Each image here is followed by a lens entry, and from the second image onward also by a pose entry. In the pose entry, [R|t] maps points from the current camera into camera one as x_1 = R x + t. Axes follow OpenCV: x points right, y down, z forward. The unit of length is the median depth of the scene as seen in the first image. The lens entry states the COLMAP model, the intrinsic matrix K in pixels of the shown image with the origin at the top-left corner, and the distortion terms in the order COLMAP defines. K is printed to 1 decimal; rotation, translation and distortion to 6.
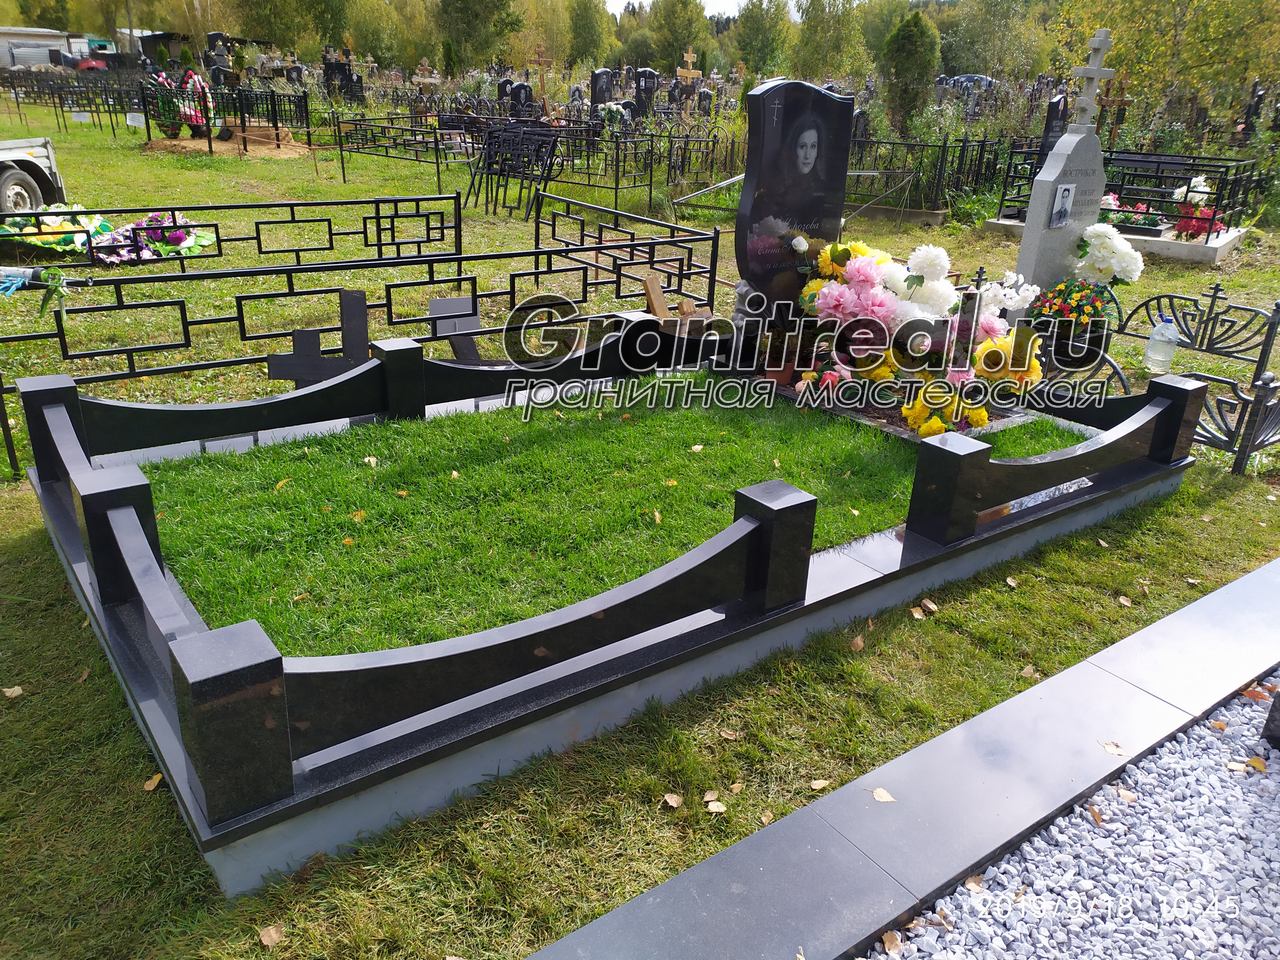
lens RADIAL K [[954.5, 0, 635.2], [0, 954.5, 480.3], [0, 0, 1]] dist [0.037145, -0.004327]
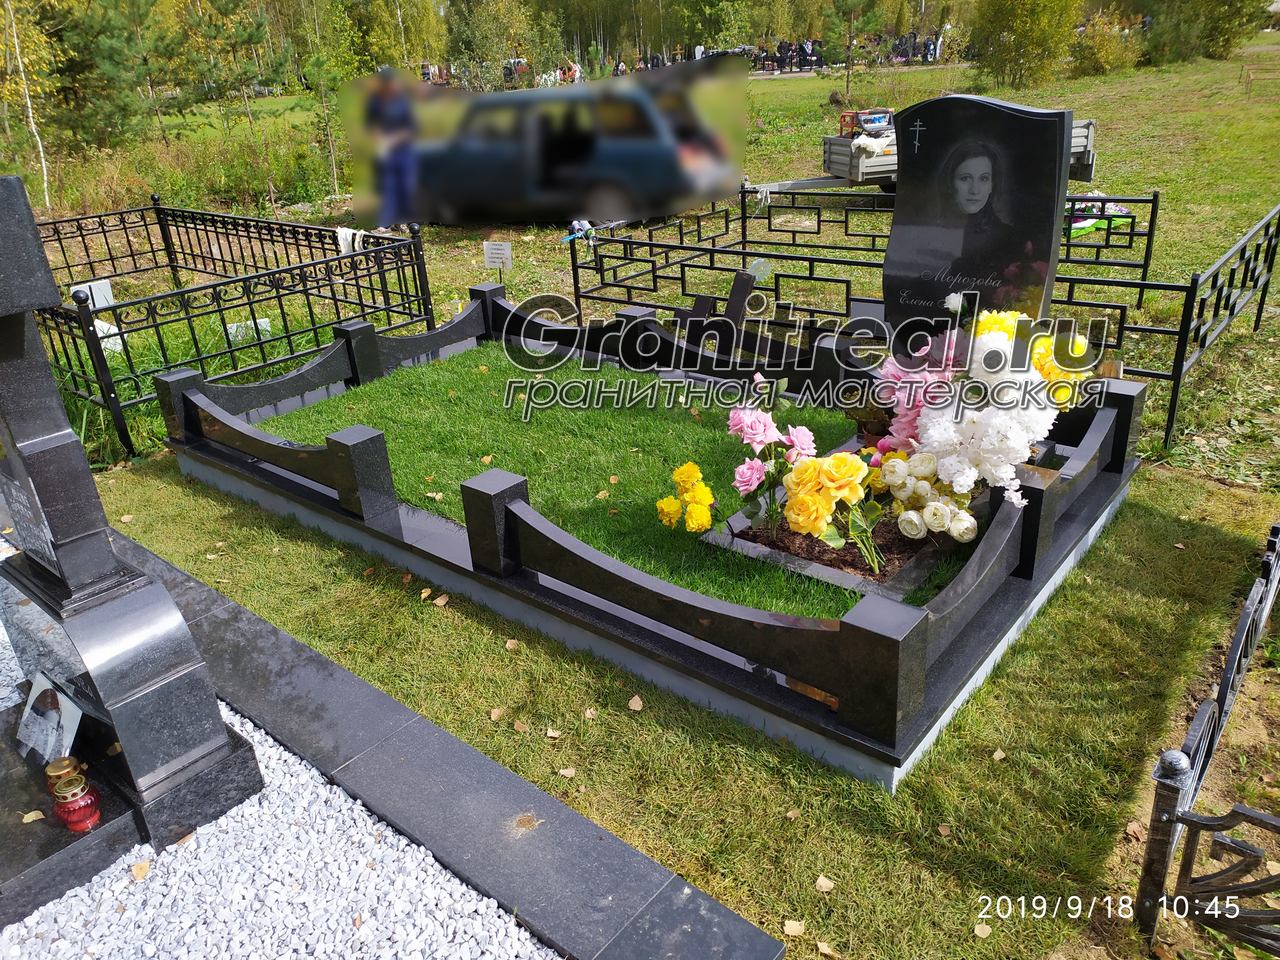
lens RADIAL K [[954.5, 0, 635.2], [0, 954.5, 480.3], [0, 0, 1]] dist [0.037145, -0.004327]
pose [[0.236265, 0.347388, -0.907469, 0.652697], [-0.303852, 0.913487, 0.270582, -0.182253], [0.922959, 0.211808, 0.321379, 0.397107]]
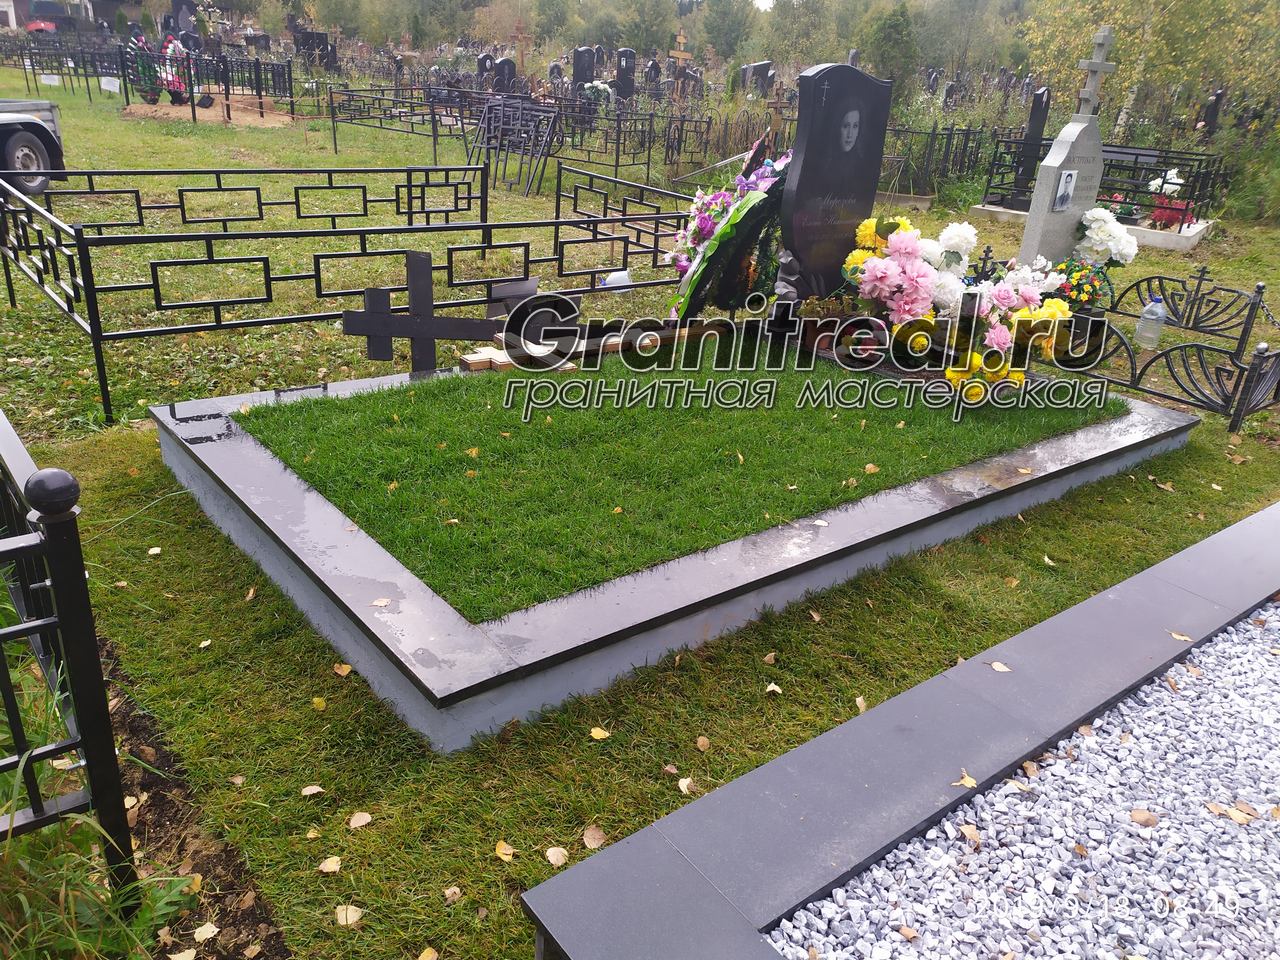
lens RADIAL K [[956.9, 0, 640.0], [0, 956.9, 480.0], [0, 0, 1]] dist [0.034325, -0.004818]
pose [[0.998747, 0.010343, 0.048971, -0.075376], [-0.011128, 0.999813, 0.015789, 0.024341], [-0.048799, -0.016314, 0.998675, -0.051124]]
